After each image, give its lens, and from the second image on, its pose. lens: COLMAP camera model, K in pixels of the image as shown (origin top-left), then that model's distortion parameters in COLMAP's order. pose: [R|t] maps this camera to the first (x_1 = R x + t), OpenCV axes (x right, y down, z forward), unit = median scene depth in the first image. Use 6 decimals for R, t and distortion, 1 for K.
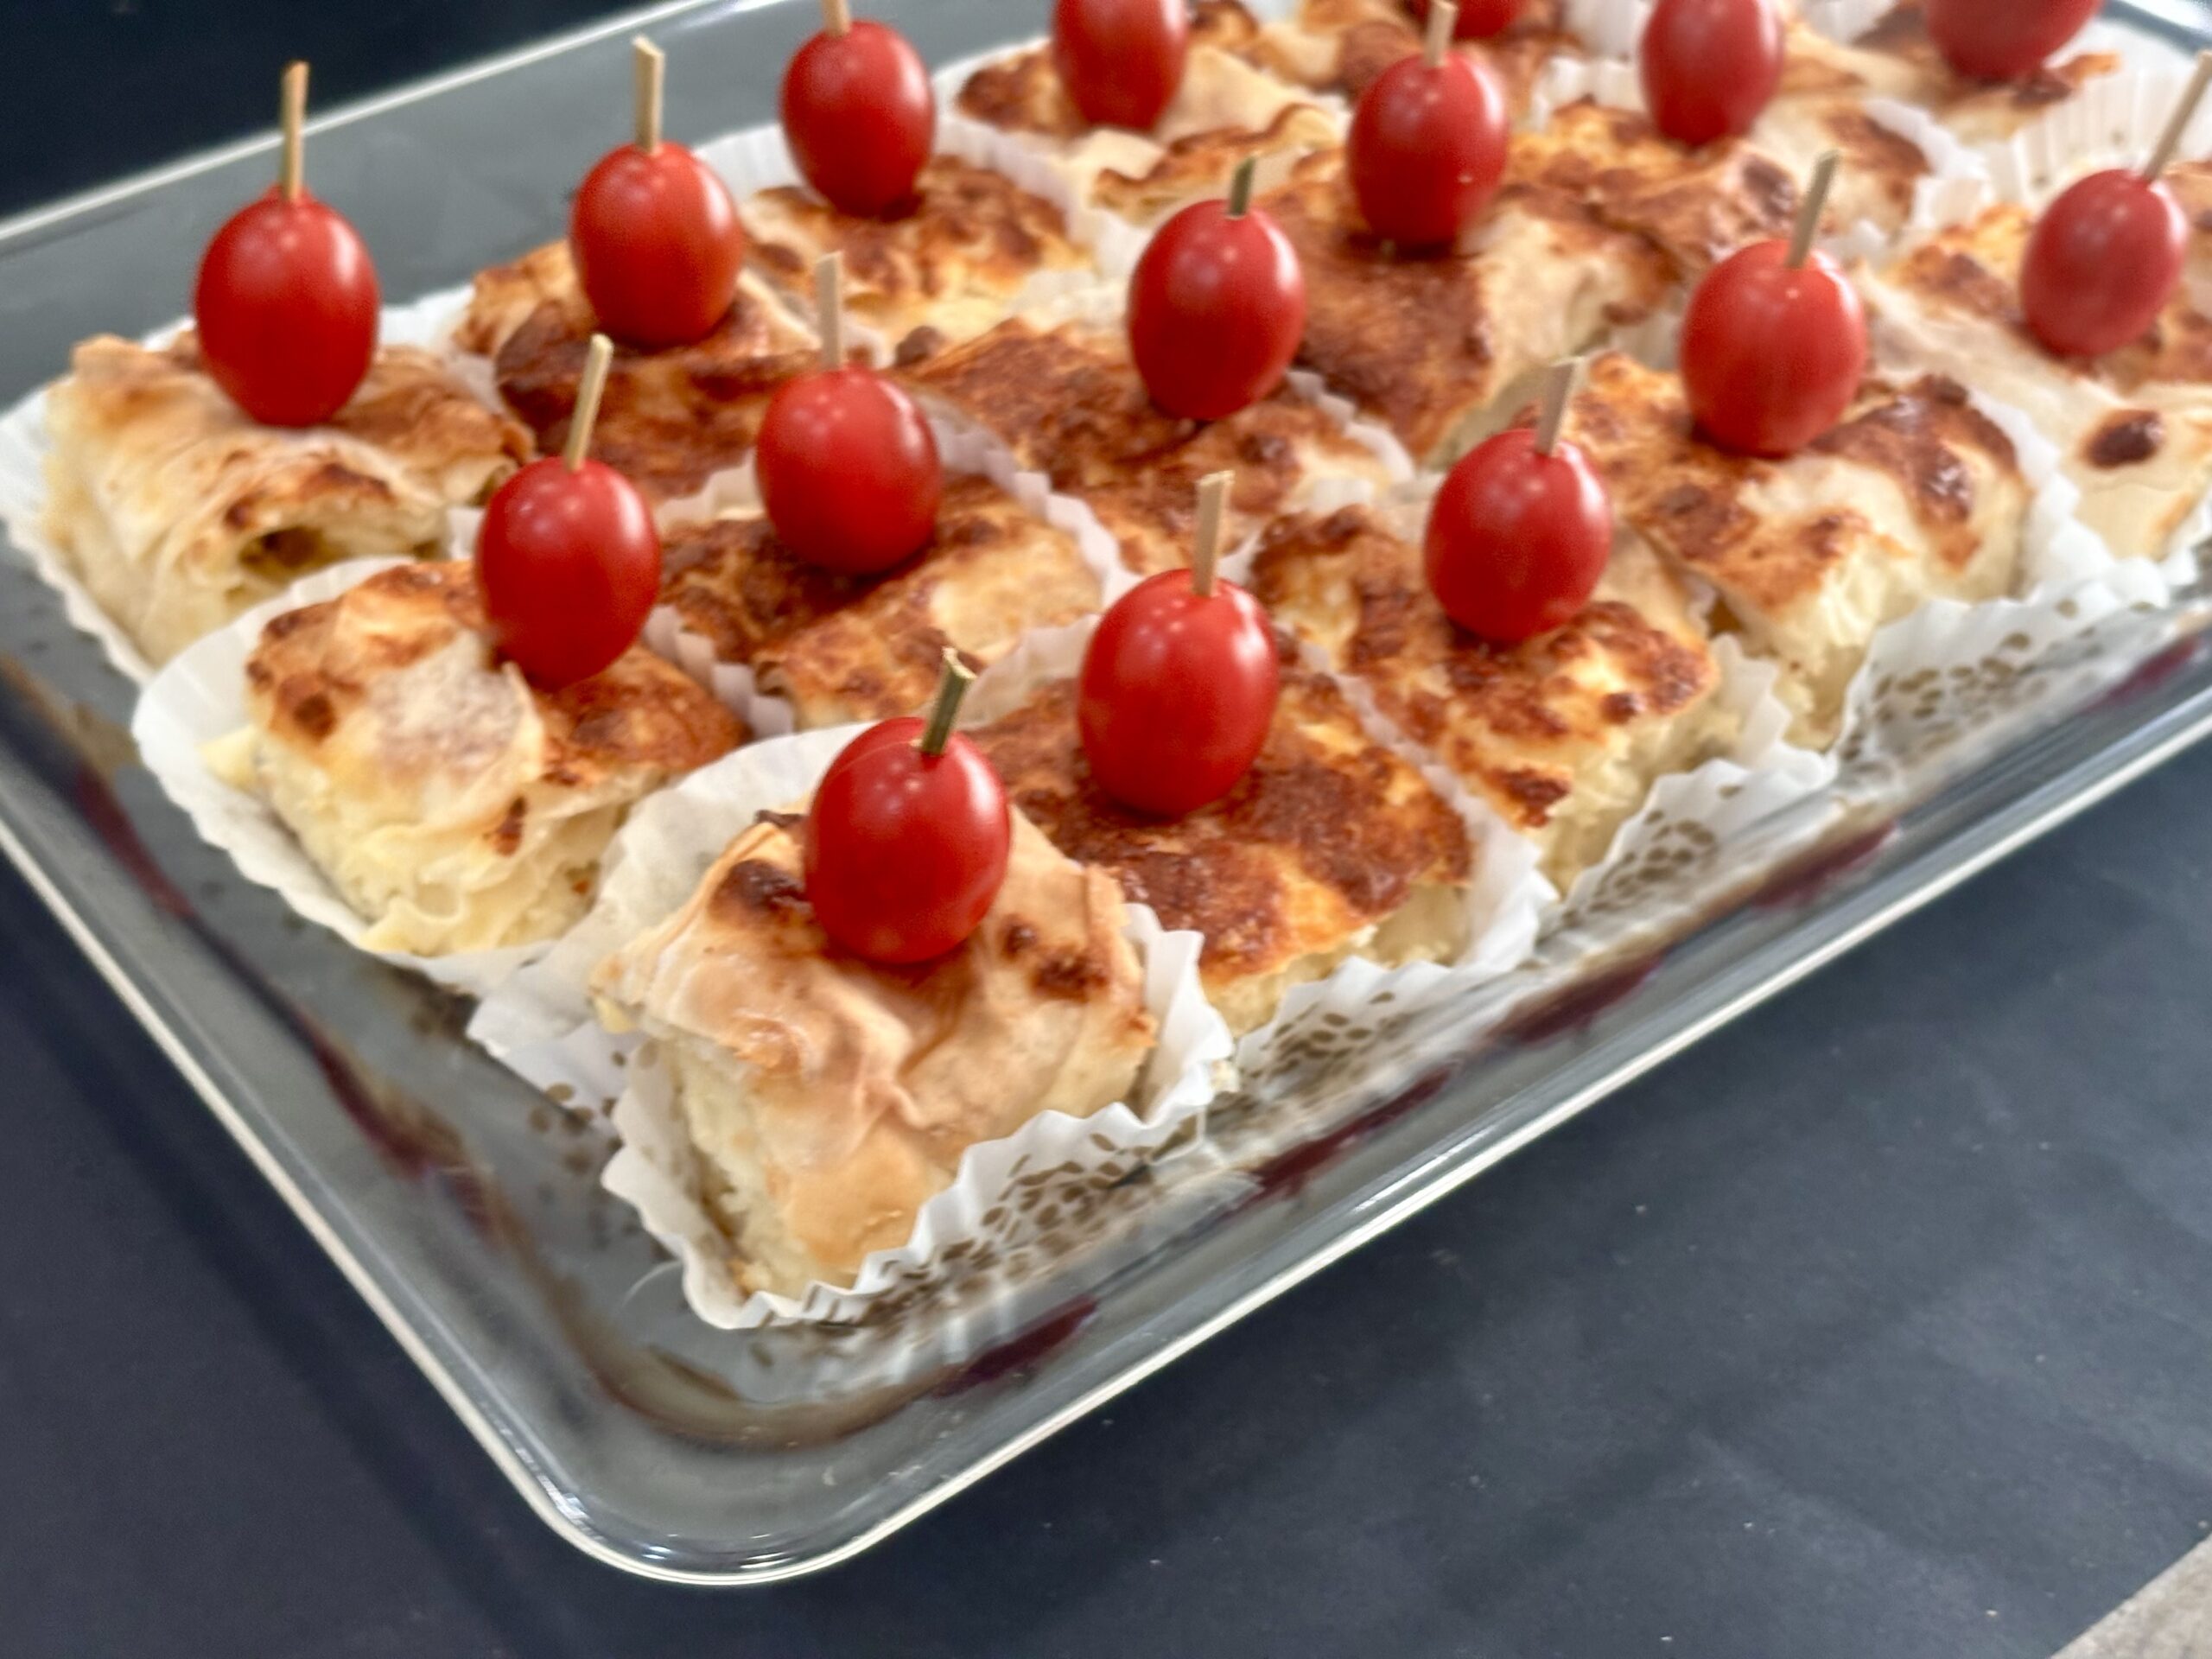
lens RADIAL K [[3450.7, 0, 1106.0], [0, 3450.7, 829.5], [0, 0, 1]] dist [0.235705, -1.097520]
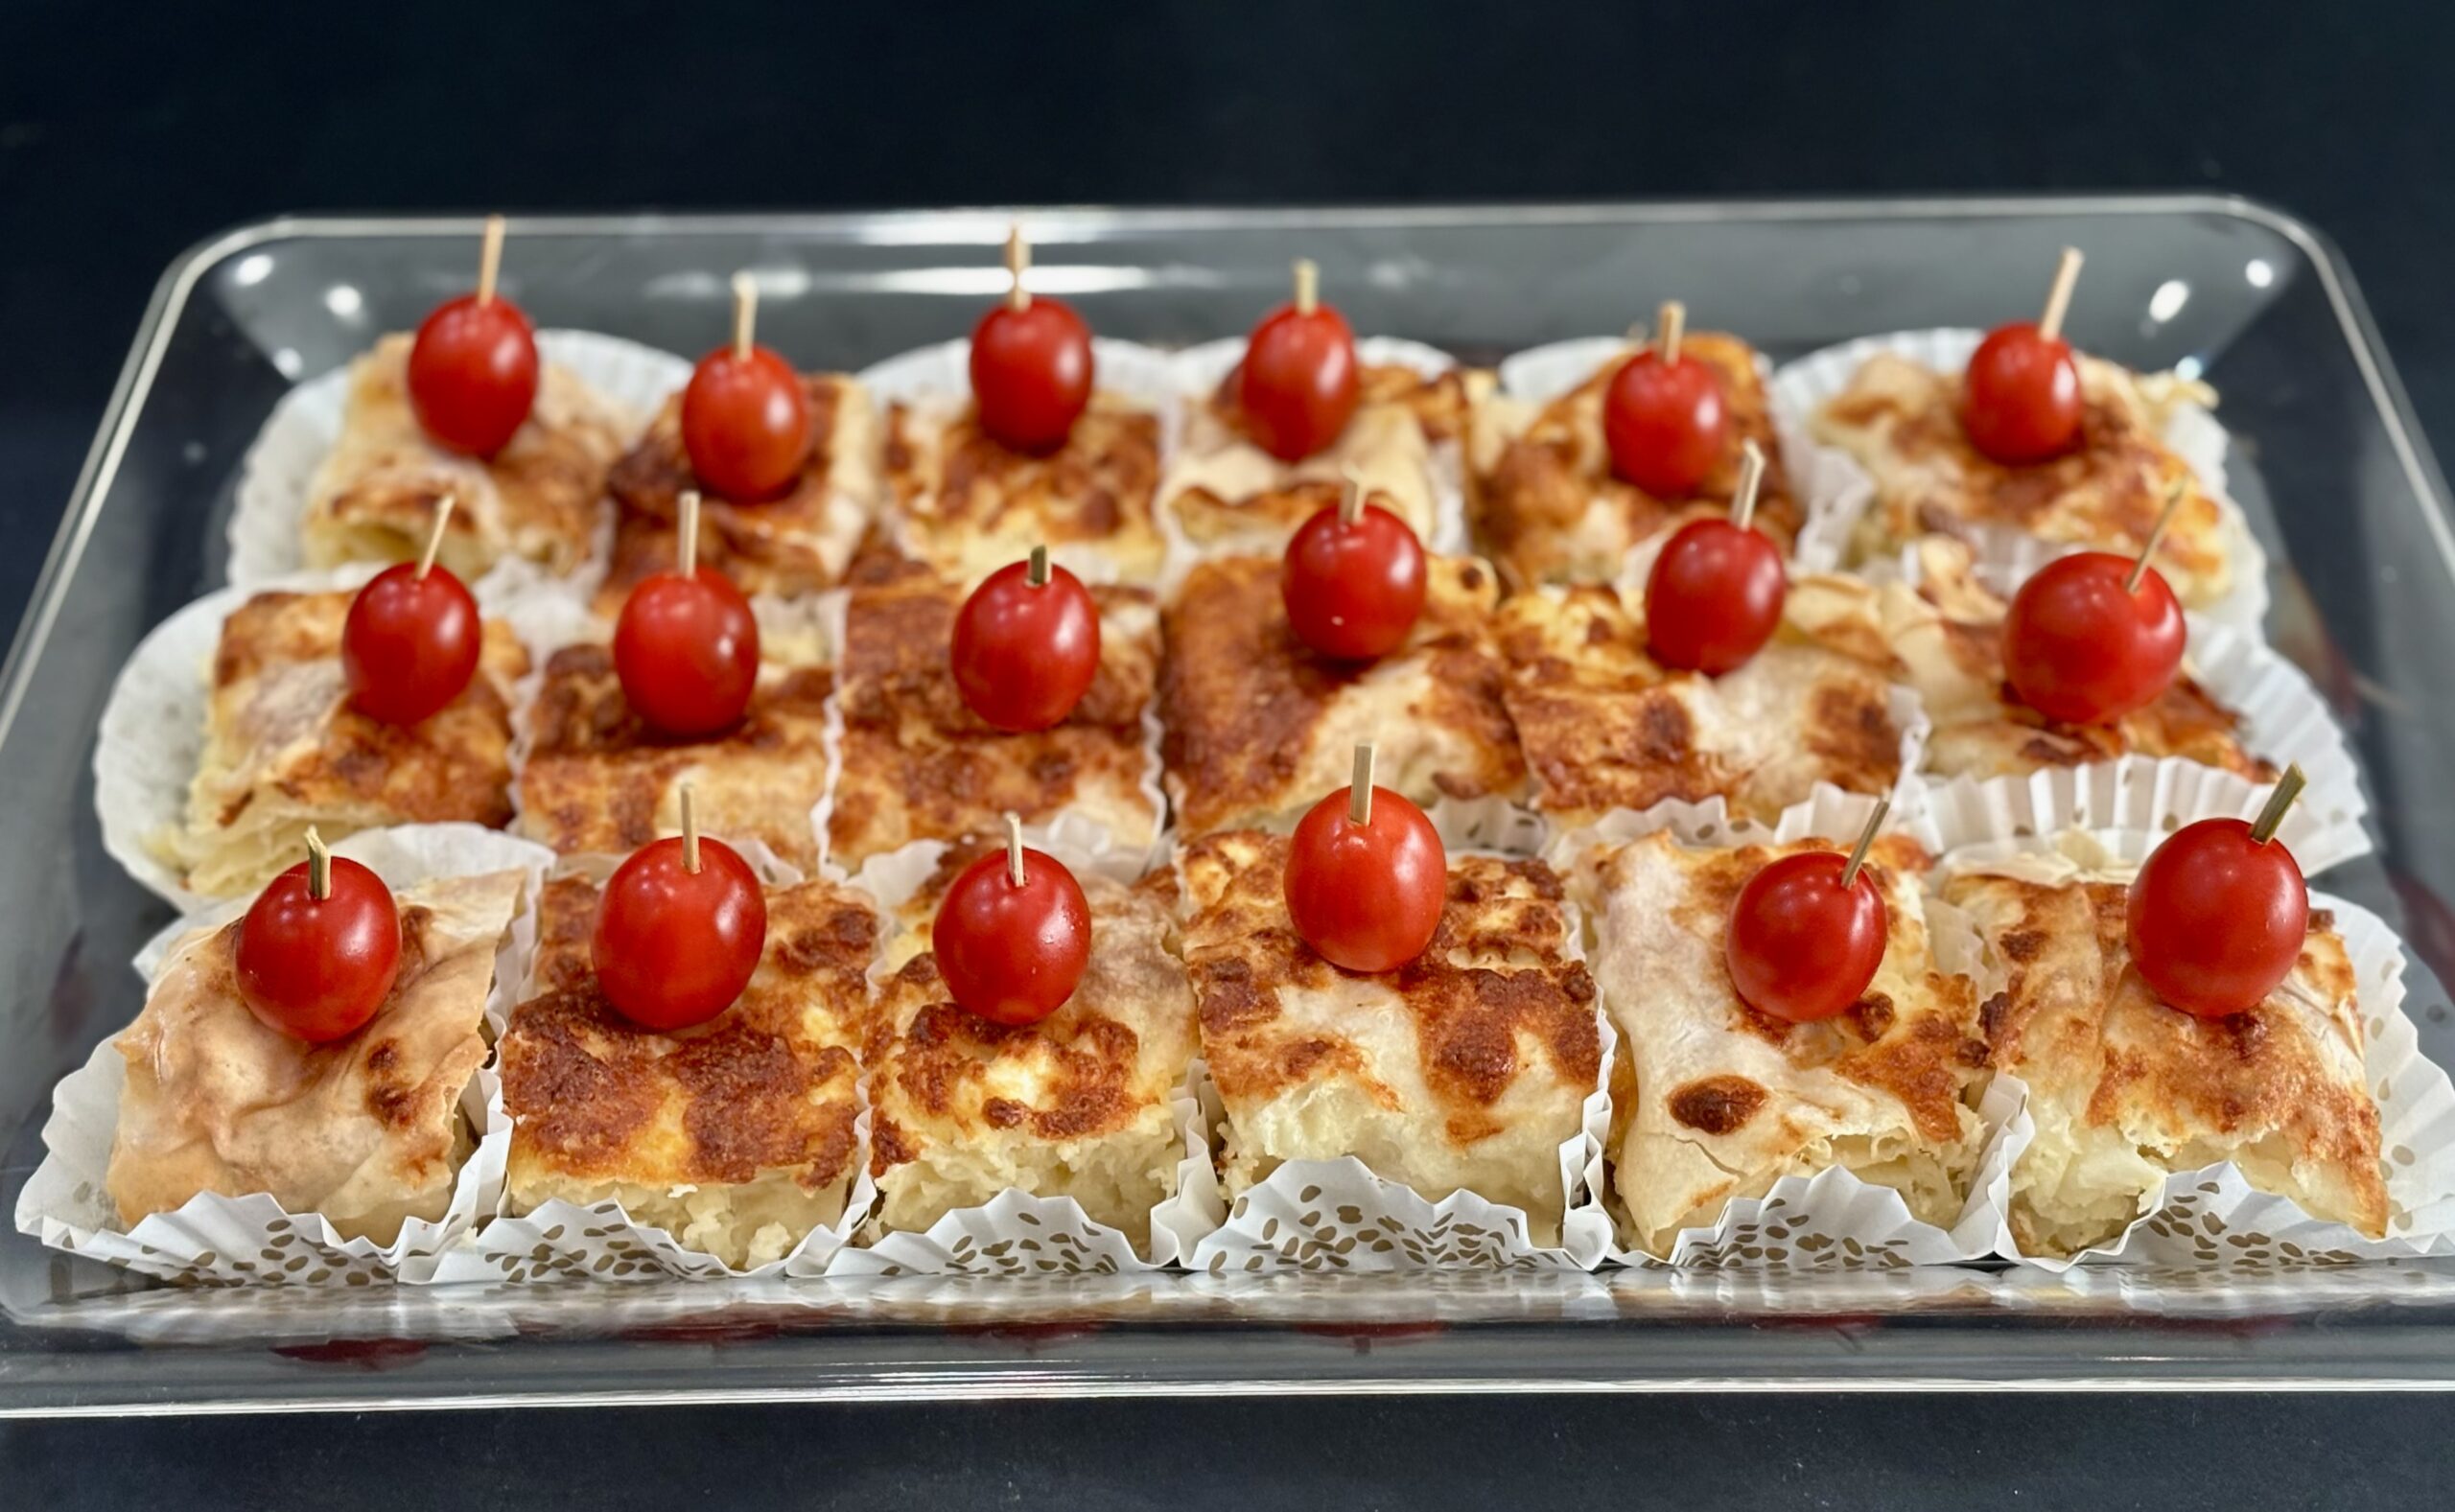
lens RADIAL K [[3173.0, 0, 1227.5], [0, 3173.0, 756.0], [0, 0, 1]] dist [-0.023496, -0.036222]
pose [[0.791010, 0.396061, -0.466304, 0.607039], [-0.383426, 0.914851, 0.126620, -0.283782], [0.476748, 0.078635, 0.875516, 0.133709]]
